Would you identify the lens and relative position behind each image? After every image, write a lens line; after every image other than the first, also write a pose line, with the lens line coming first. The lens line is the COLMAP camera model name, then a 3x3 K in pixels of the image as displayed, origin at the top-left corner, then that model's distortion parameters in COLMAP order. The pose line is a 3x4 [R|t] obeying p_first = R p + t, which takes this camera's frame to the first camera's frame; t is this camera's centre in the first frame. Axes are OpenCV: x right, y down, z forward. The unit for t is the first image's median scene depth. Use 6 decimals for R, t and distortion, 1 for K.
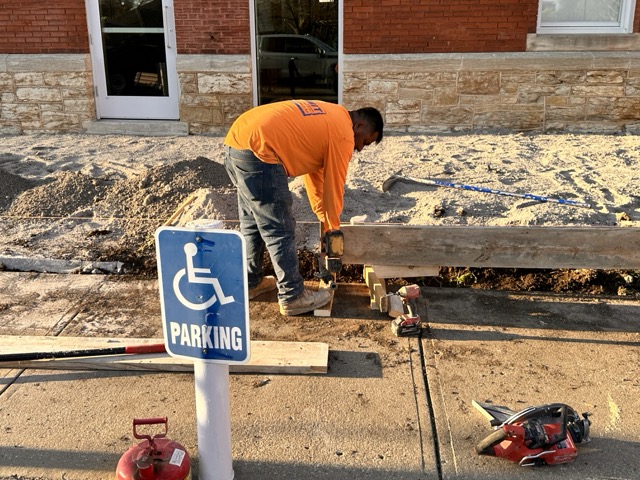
lens RADIAL K [[678.5, 0, 319.2], [0, 678.5, 237.0], [0, 0, 1]] dist [0.071285, 0.000000]
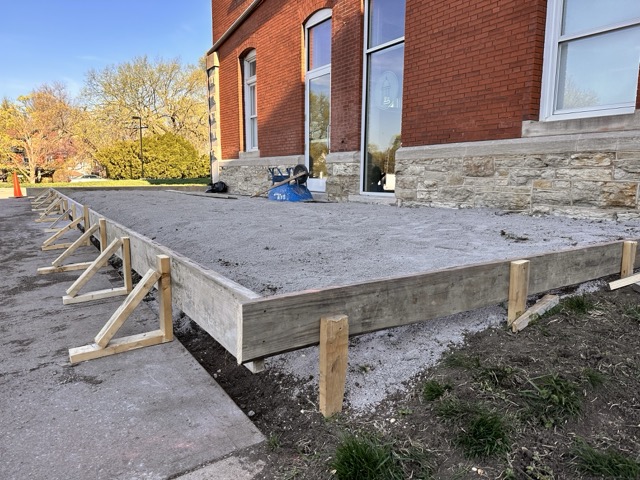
lens RADIAL K [[446.4, 0, 321.9], [0, 446.4, 242.7], [0, 0, 1]] dist [0.032401, -0.032427]
pose [[0.620586, 0.126061, -0.773939, 0.656166], [-0.243729, 0.969115, -0.037583, -0.014531], [0.745298, 0.211955, 0.632143, 0.369054]]
